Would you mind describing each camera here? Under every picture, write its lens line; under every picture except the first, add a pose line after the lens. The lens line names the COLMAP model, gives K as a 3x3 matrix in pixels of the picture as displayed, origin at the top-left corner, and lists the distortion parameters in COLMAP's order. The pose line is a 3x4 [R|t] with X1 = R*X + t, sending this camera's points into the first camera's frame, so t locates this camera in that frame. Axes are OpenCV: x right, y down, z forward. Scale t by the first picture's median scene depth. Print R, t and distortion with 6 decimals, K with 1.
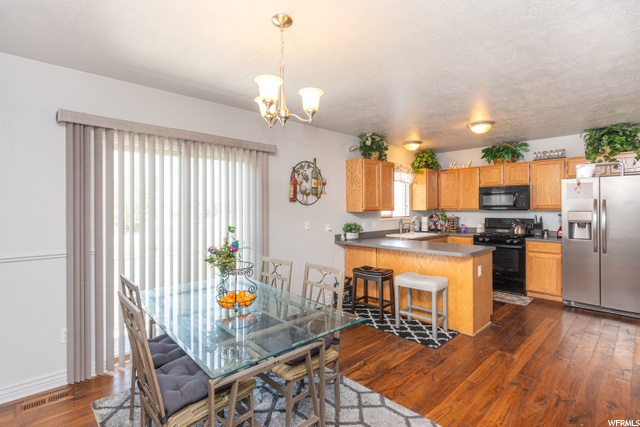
lens RADIAL K [[297.8, 0, 317.8], [0, 297.8, 209.7], [0, 0, 1]] dist [-0.002939, 0.000918]
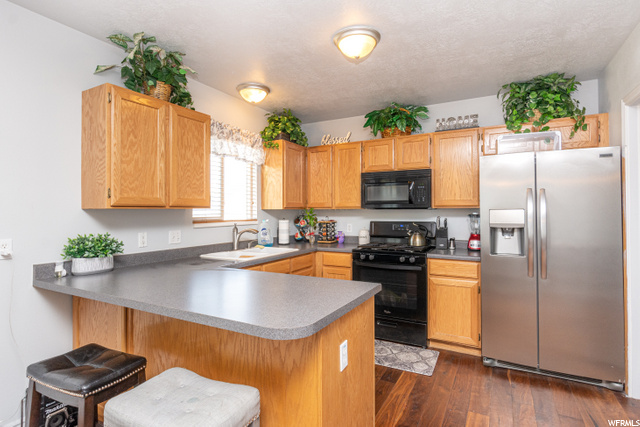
lens RADIAL K [[327.8, 0, 320.2], [0, 327.8, 212.7], [0, 0, 1]] dist [0.032614, -0.000398]
pose [[0.943433, 0.001489, 0.331561, 0.263486], [0.000054, 0.999989, -0.004645, 0.014305], [-0.331565, 0.004400, 0.943422, 0.427494]]
